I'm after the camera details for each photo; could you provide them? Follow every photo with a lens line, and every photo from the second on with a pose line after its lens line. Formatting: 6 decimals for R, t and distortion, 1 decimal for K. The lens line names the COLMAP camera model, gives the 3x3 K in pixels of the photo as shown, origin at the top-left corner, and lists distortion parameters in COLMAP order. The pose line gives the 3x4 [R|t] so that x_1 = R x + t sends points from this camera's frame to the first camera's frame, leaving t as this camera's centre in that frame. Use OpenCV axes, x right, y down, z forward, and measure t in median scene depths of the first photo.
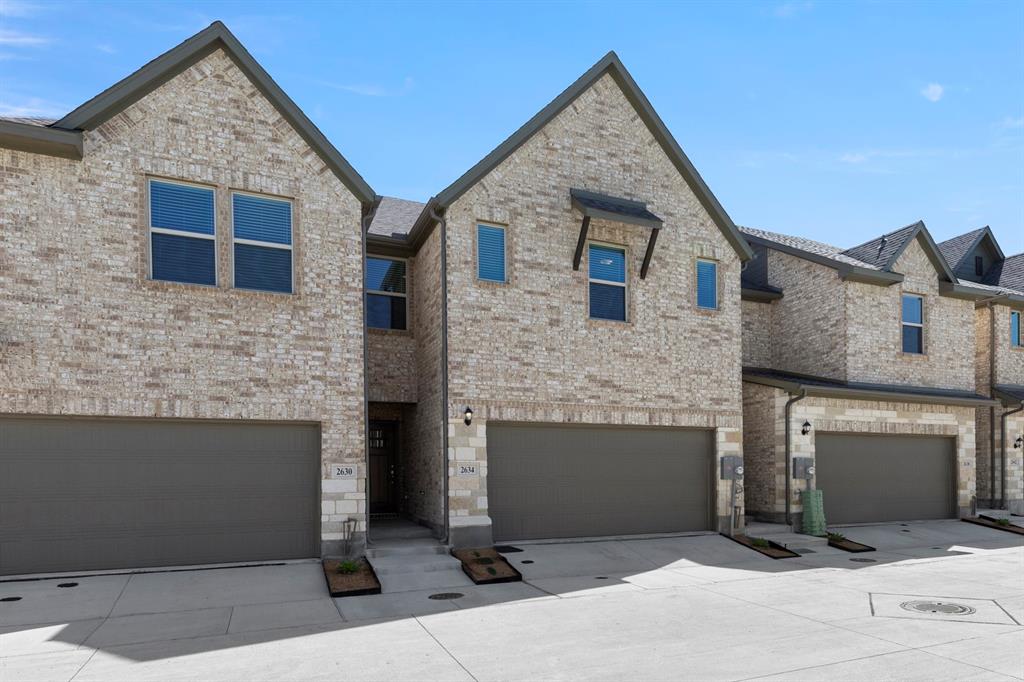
lens RADIAL K [[507.7, 0, 512.5], [0, 507.7, 334.1], [0, 0, 1]] dist [-0.001957, 0.000361]
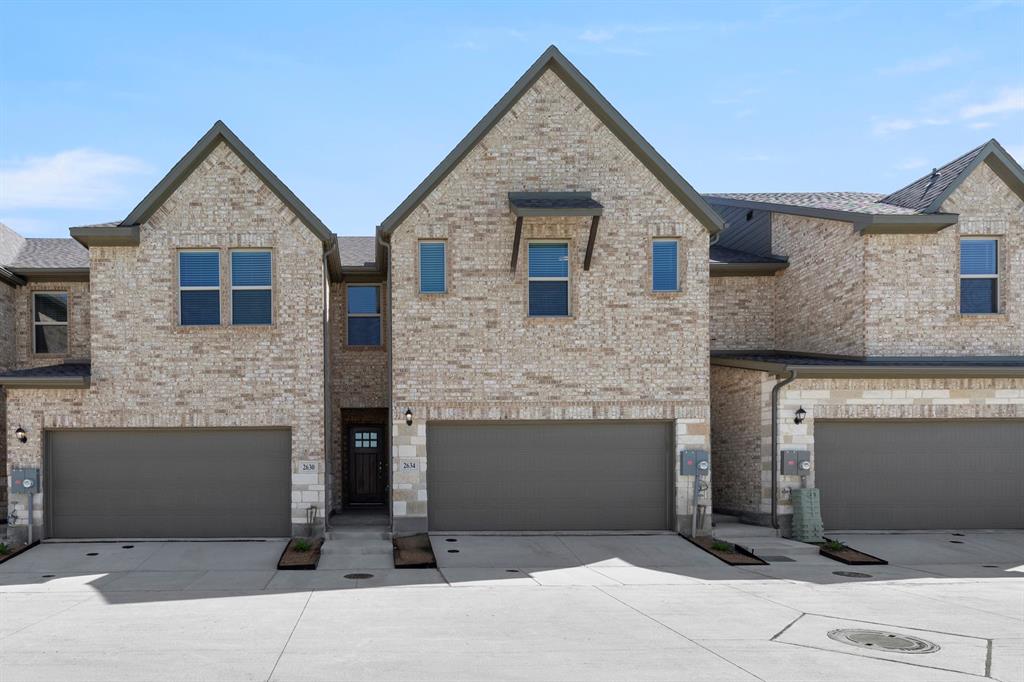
lens RADIAL K [[464.7, 0, 511.7], [0, 464.7, 351.0], [0, 0, 1]] dist [-0.000960, -0.001914]
pose [[0.935504, -0.087748, -0.342248, 0.448179], [0.092791, 0.995684, -0.001645, 0.036990], [0.340915, -0.030219, 0.939608, 0.118262]]
